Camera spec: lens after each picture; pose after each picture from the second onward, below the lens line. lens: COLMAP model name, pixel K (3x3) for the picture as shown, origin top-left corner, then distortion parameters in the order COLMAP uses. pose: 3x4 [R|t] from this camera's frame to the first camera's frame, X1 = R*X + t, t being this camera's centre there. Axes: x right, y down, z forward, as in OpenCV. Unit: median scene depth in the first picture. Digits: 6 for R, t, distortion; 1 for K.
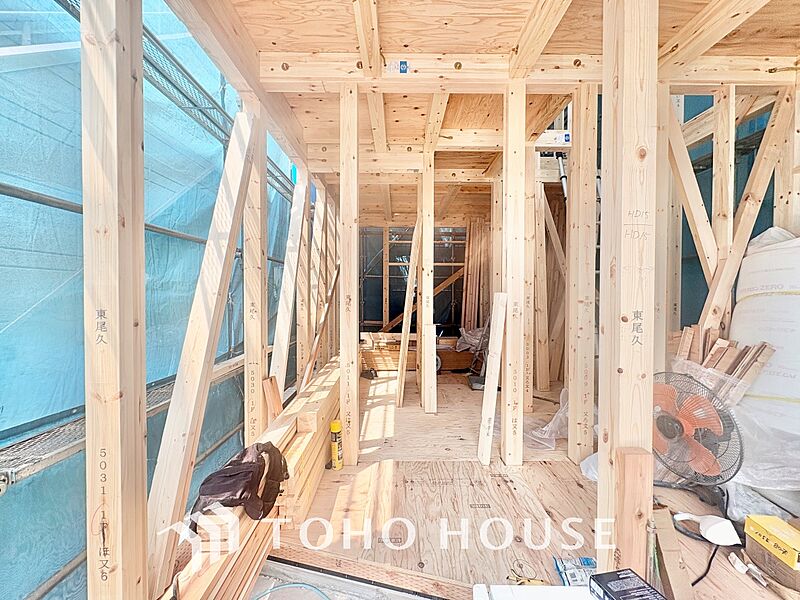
lens RADIAL K [[318.8, 0, 399.8], [0, 318.8, 299.8], [0, 0, 1]] dist [0.001016, 0.000305]
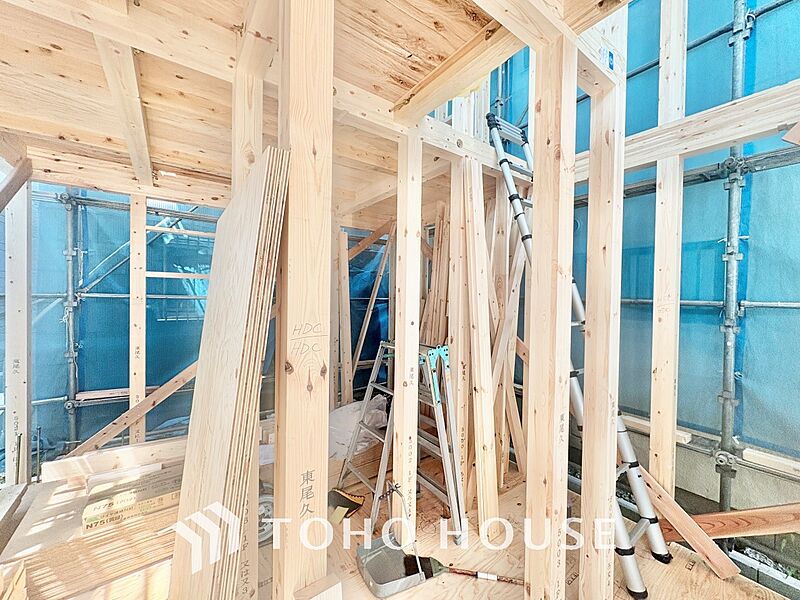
lens RADIAL K [[318.8, 0, 398.8], [0, 318.8, 299.6], [0, 0, 1]] dist [0.001016, 0.000305]
pose [[0.817847, 0.001943, 0.575432, 0.001666], [-0.004616, 0.999984, 0.003183, -0.212329], [-0.575417, -0.005259, 0.817844, 1.070591]]
